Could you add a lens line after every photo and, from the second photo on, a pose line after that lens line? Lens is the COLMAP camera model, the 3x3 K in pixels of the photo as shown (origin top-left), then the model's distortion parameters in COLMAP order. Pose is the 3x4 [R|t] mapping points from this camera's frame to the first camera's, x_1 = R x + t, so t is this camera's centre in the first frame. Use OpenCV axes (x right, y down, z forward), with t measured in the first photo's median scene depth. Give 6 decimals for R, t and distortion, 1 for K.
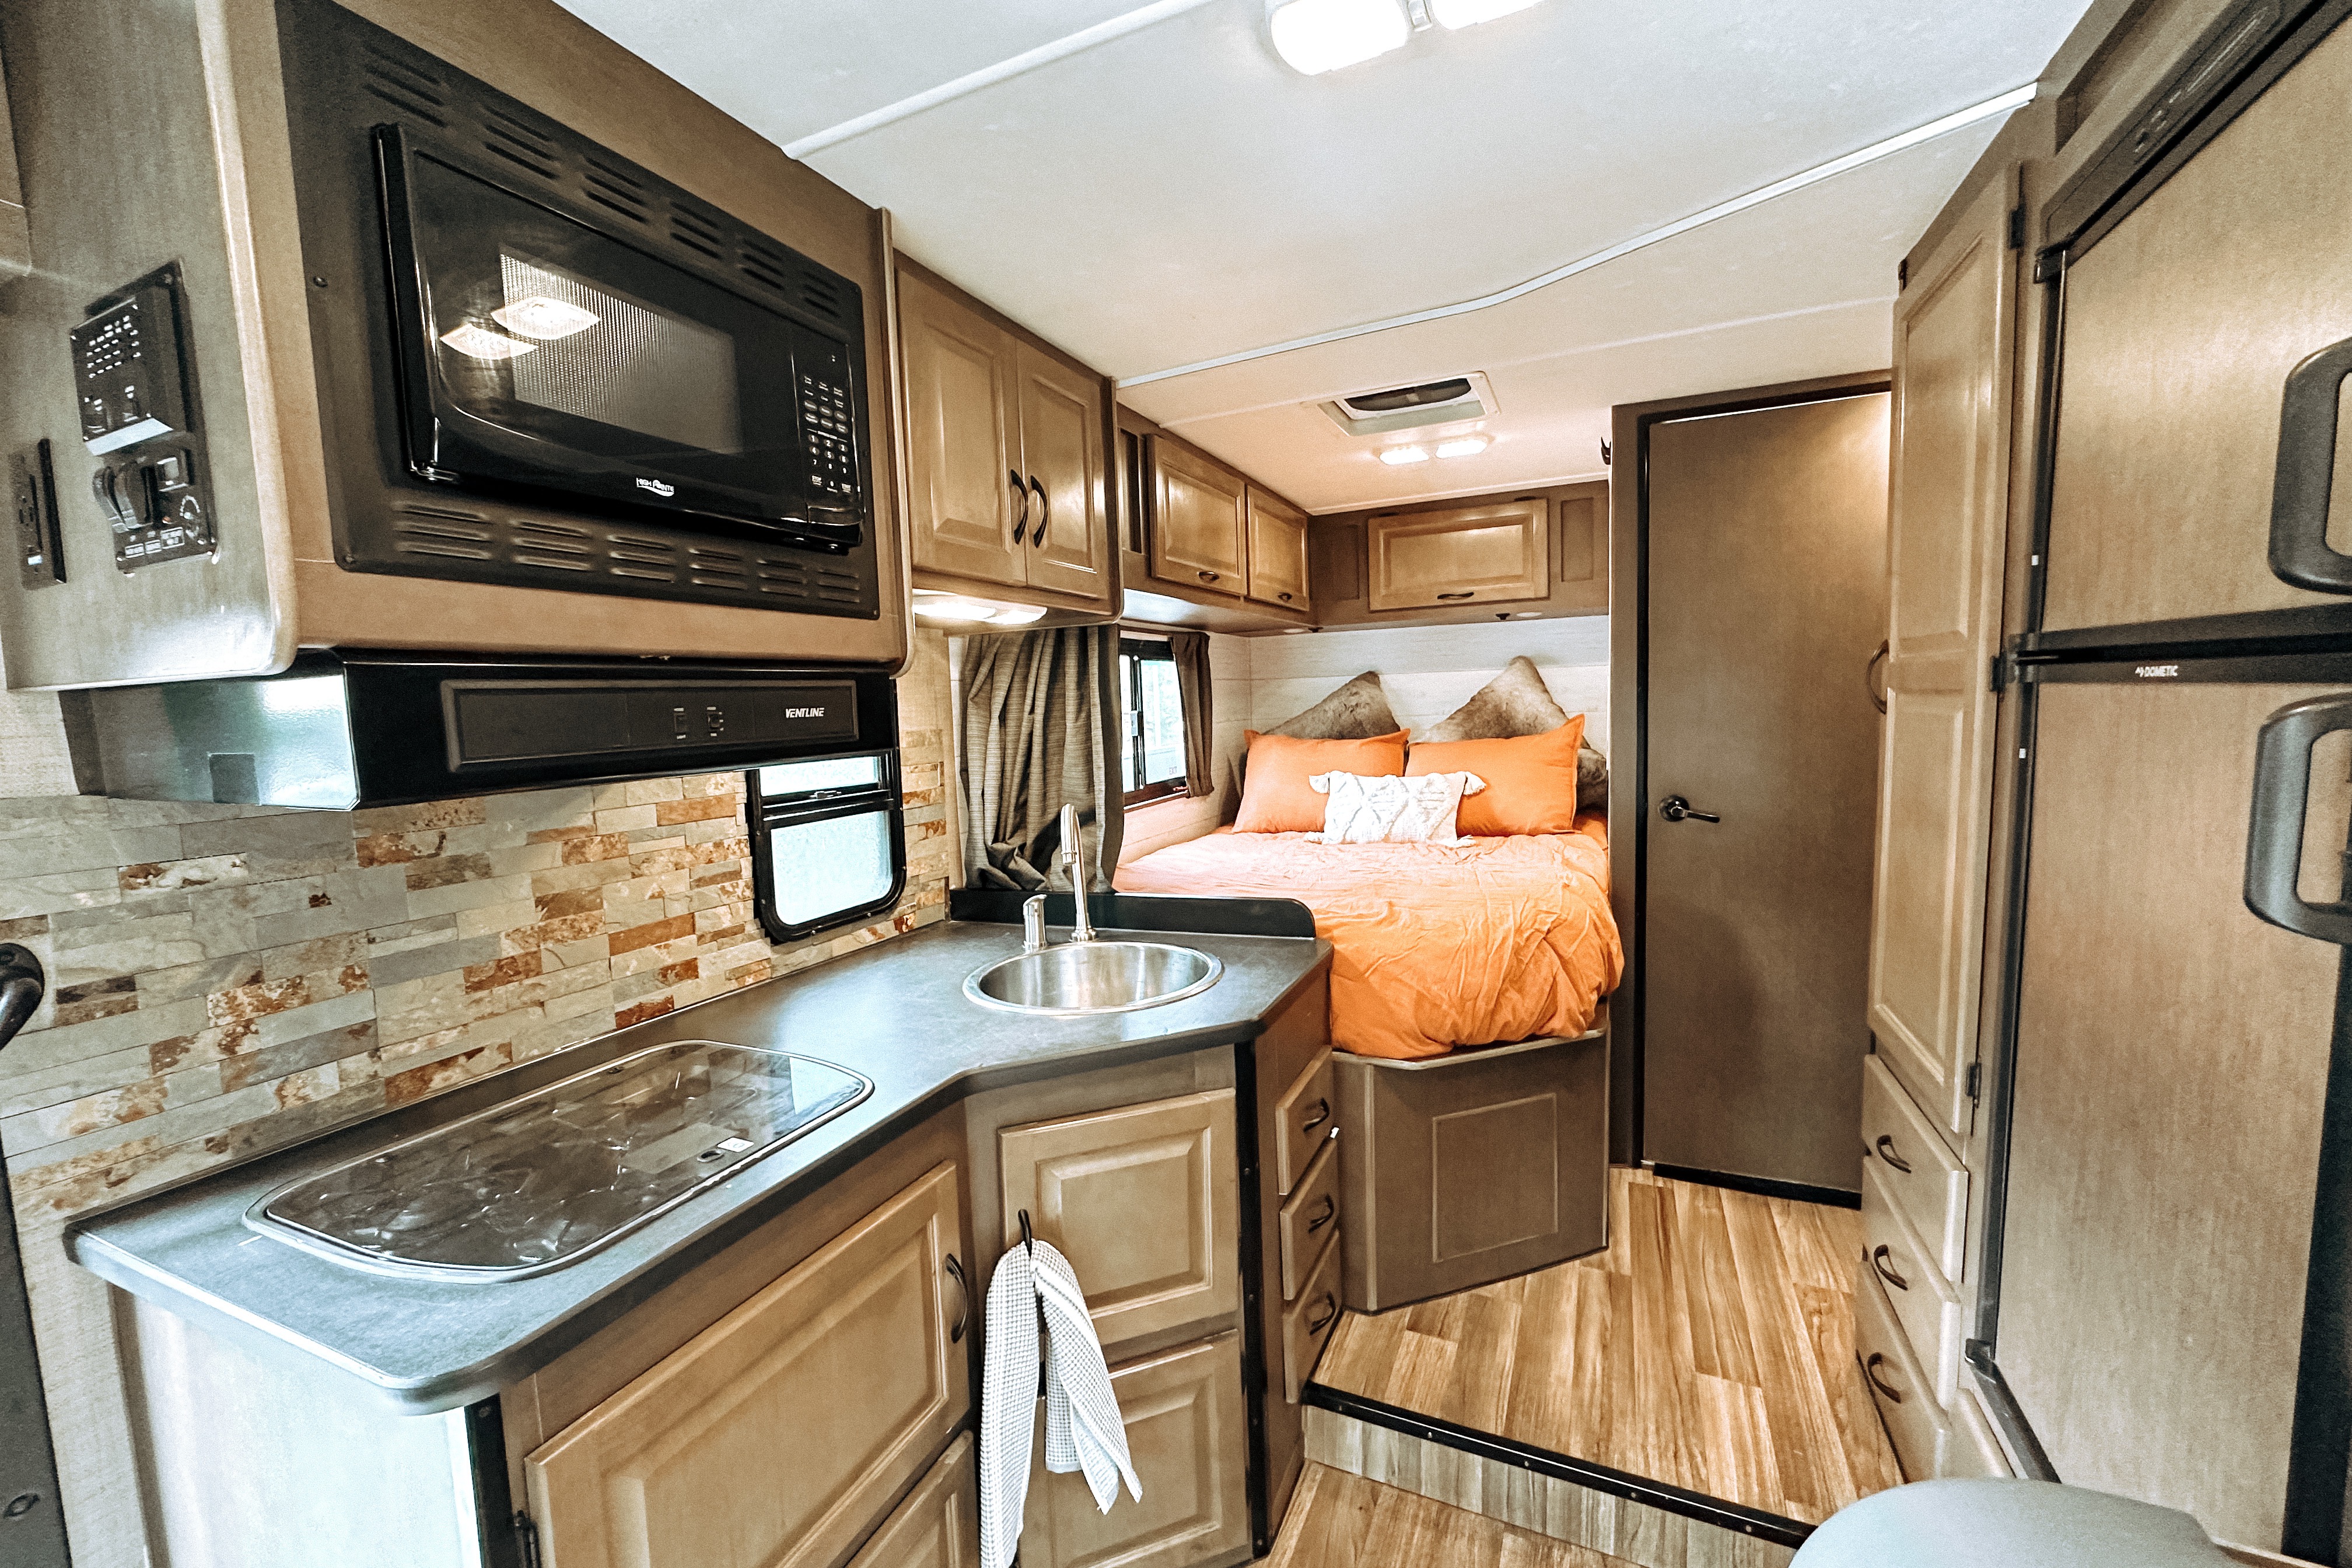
lens RADIAL K [[939.1, 0, 1176.0], [0, 939.1, 784.0], [0, 0, 1]] dist [-0.002608, -0.000108]
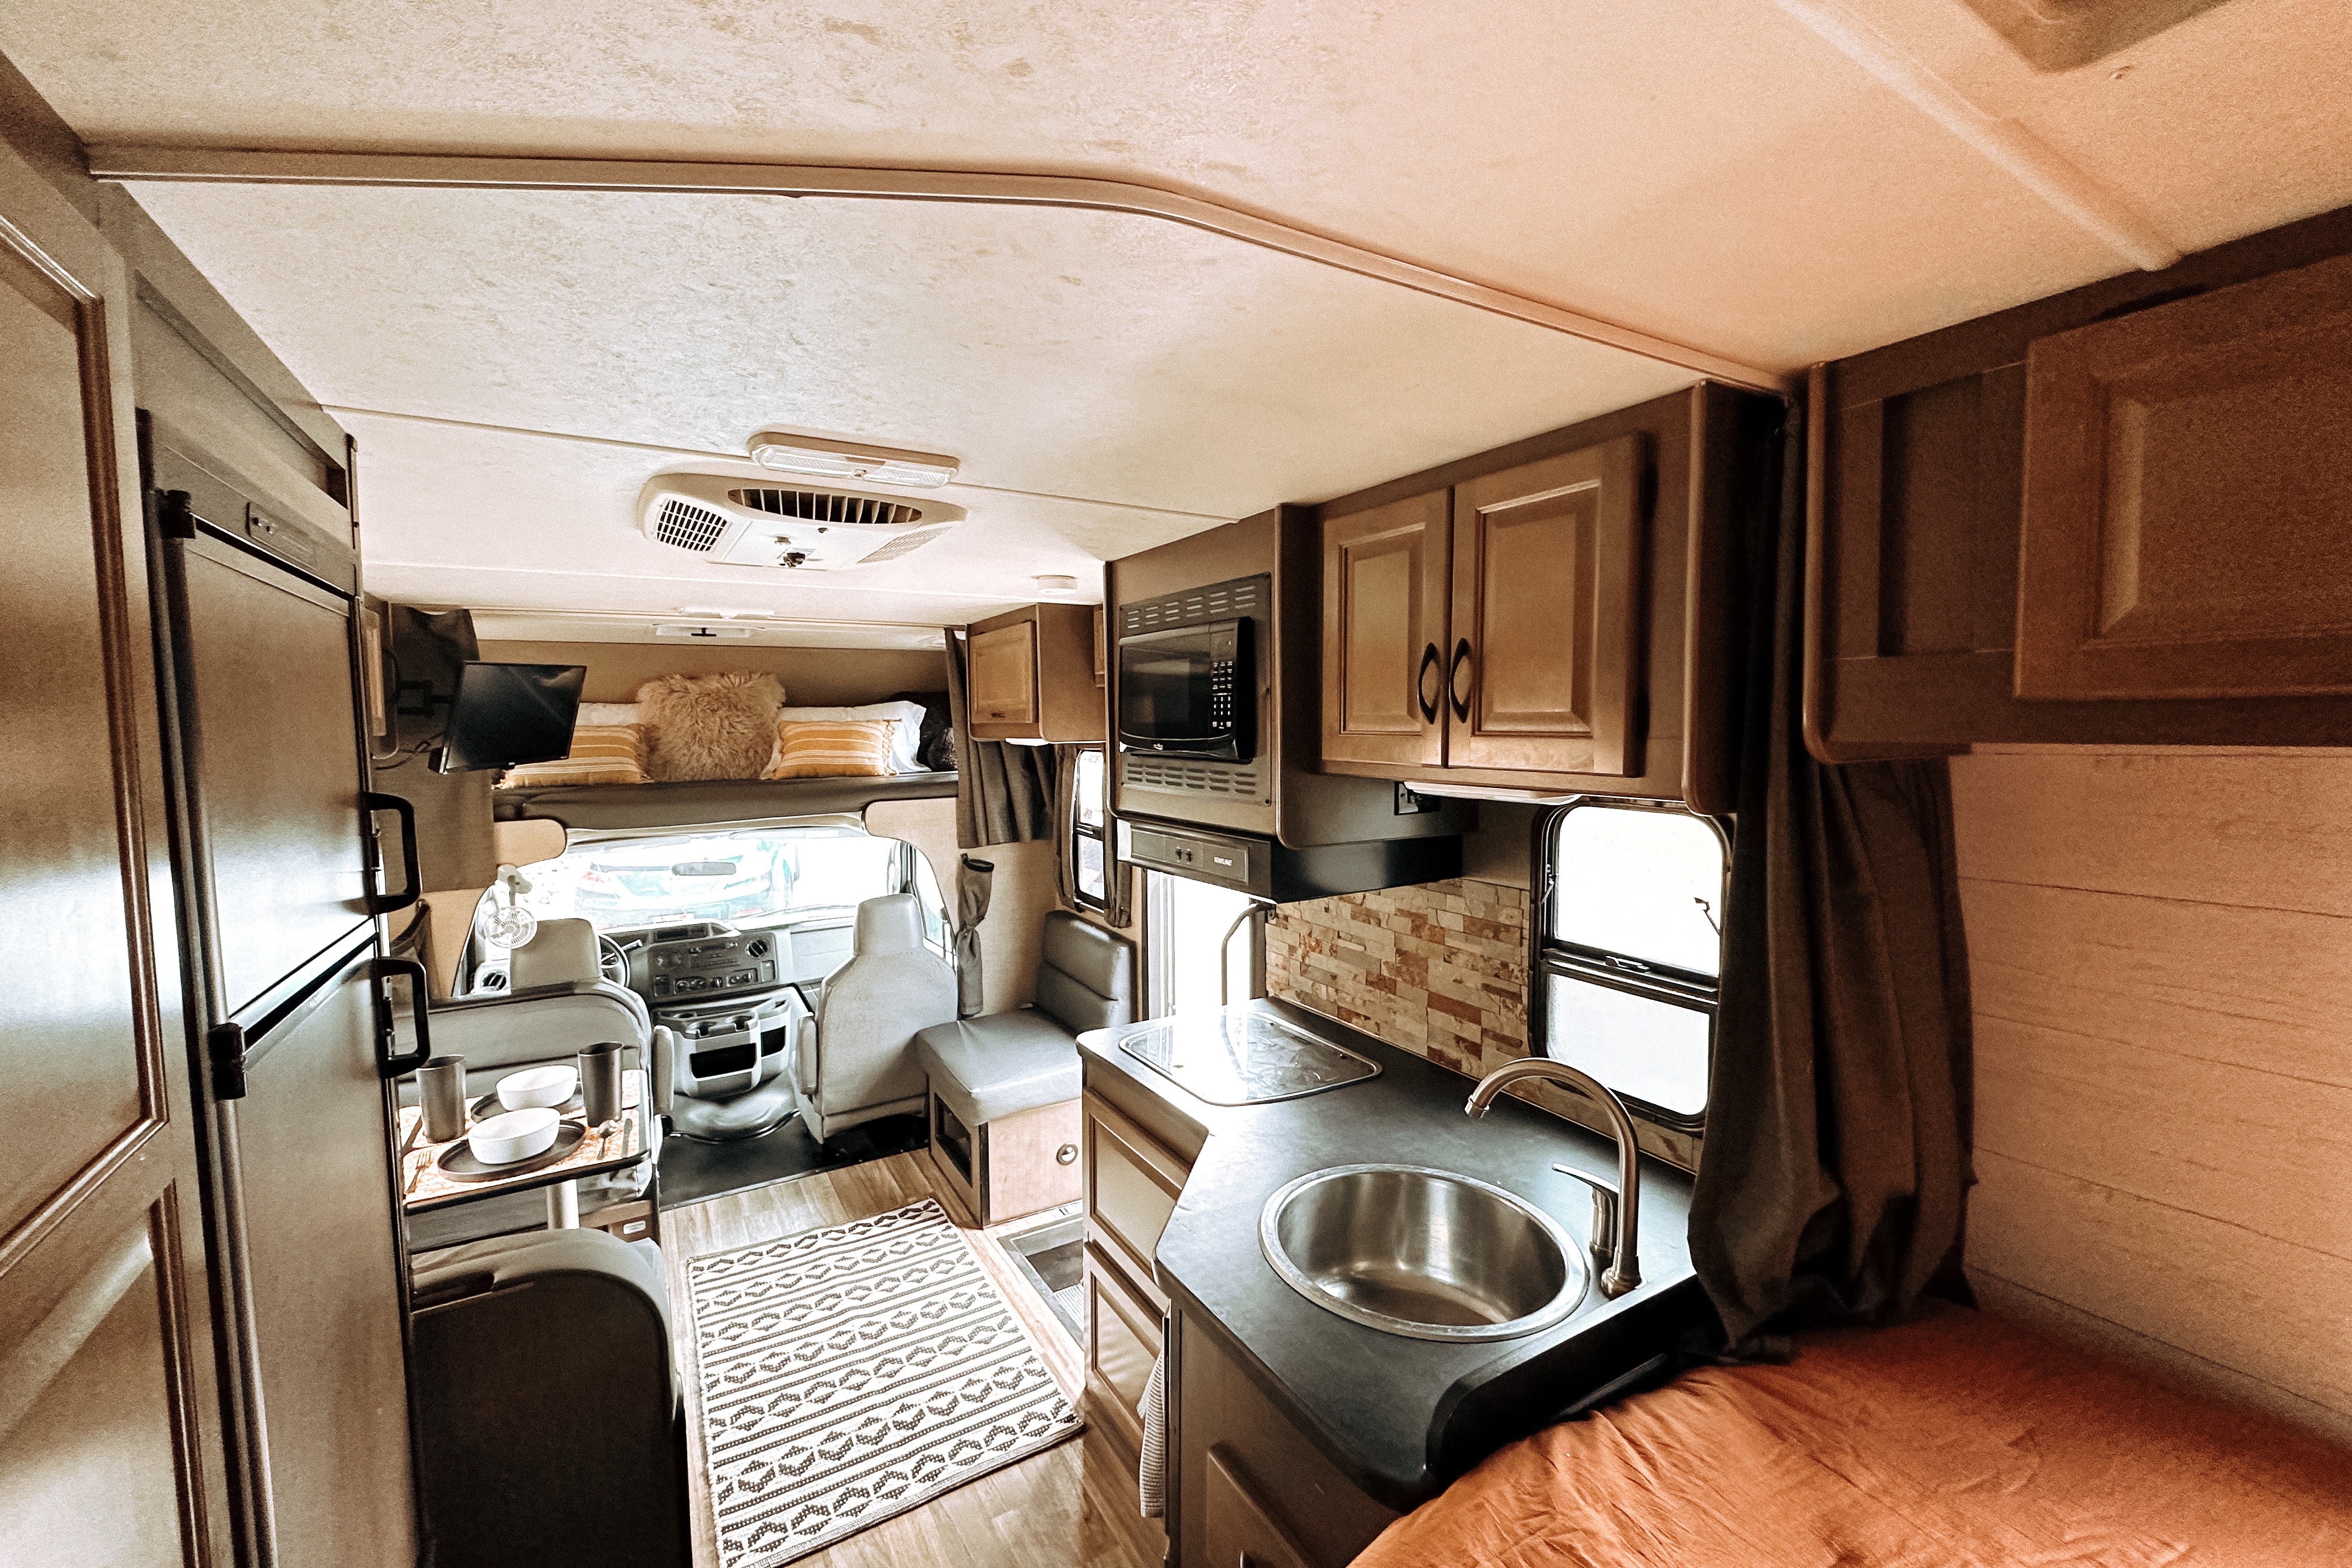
lens RADIAL K [[939.1, 0, 1176.0], [0, 939.1, 784.0], [0, 0, 1]] dist [-0.002608, -0.000108]
pose [[-0.567699, 0.093230, -0.817940, 0.603435], [-0.047936, 0.988137, 0.145901, -0.272522], [0.821839, 0.122037, -0.556495, 1.117731]]
